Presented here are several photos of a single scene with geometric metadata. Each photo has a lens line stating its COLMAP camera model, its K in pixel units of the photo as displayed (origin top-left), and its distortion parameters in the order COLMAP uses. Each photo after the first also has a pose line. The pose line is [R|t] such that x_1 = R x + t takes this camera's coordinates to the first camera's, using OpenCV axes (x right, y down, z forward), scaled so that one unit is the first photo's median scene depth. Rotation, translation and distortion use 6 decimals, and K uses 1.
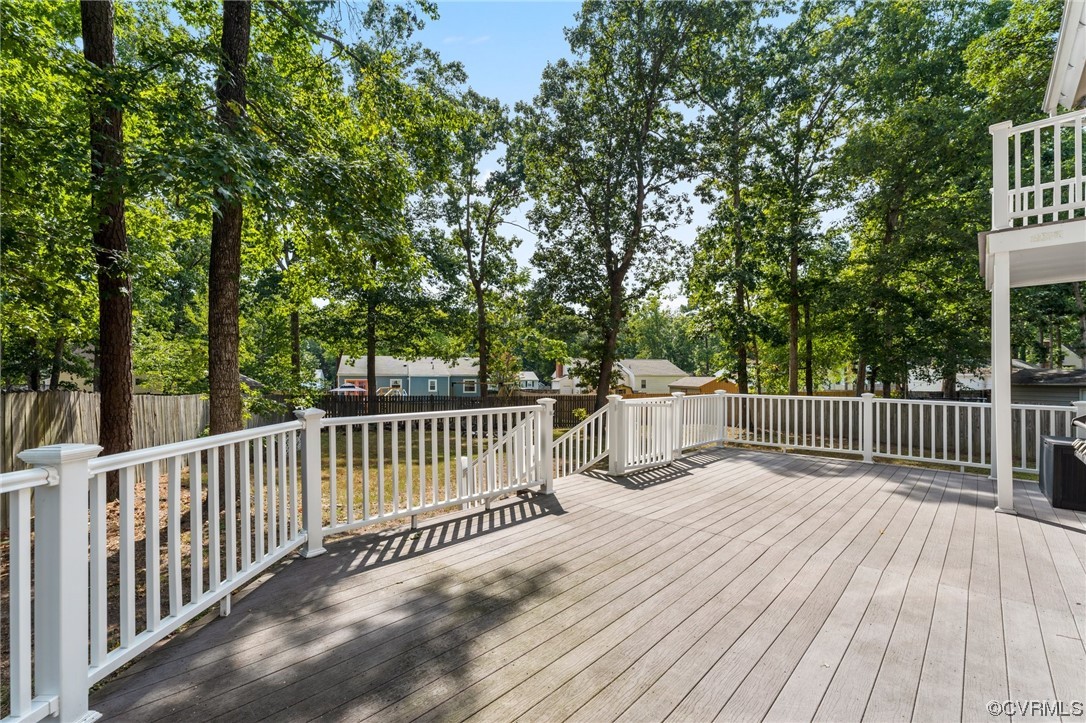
lens RADIAL K [[466.5, 0, 541.5], [0, 466.5, 366.8], [0, 0, 1]] dist [-0.001827, 0.000003]
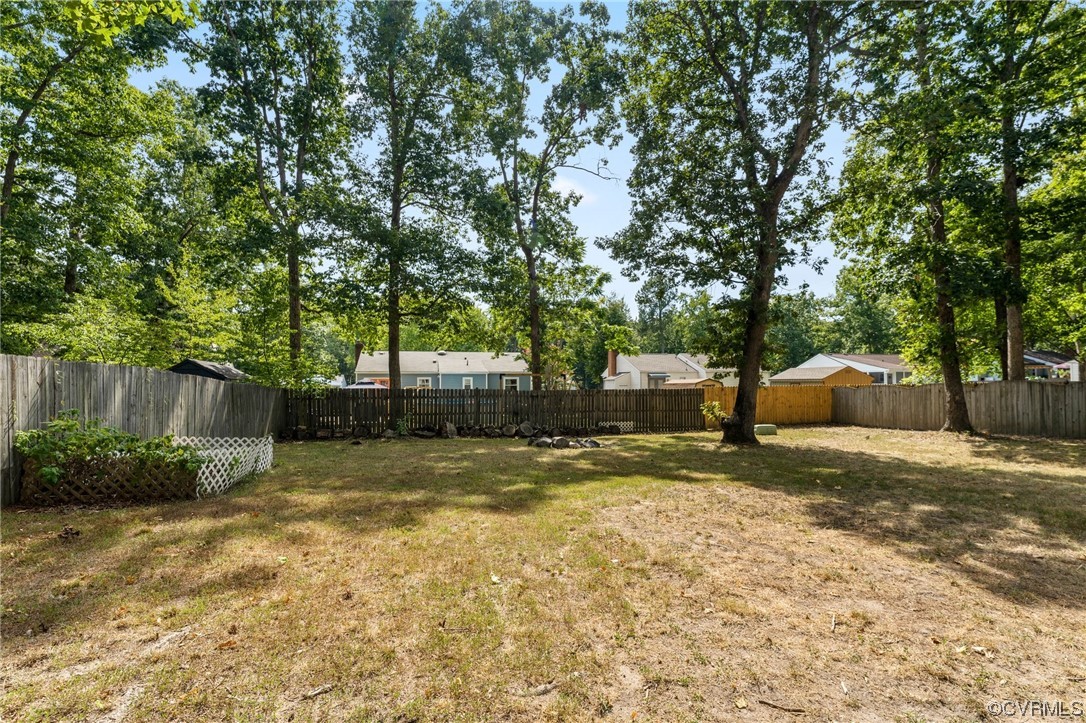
lens RADIAL K [[466.5, 0, 543.8], [0, 466.5, 369.4], [0, 0, 1]] dist [-0.001827, 0.000003]
pose [[0.999005, -0.011831, -0.043007, -0.079264], [0.011259, 0.999845, -0.013503, 0.033464], [0.043160, 0.013005, 0.998984, 0.220886]]
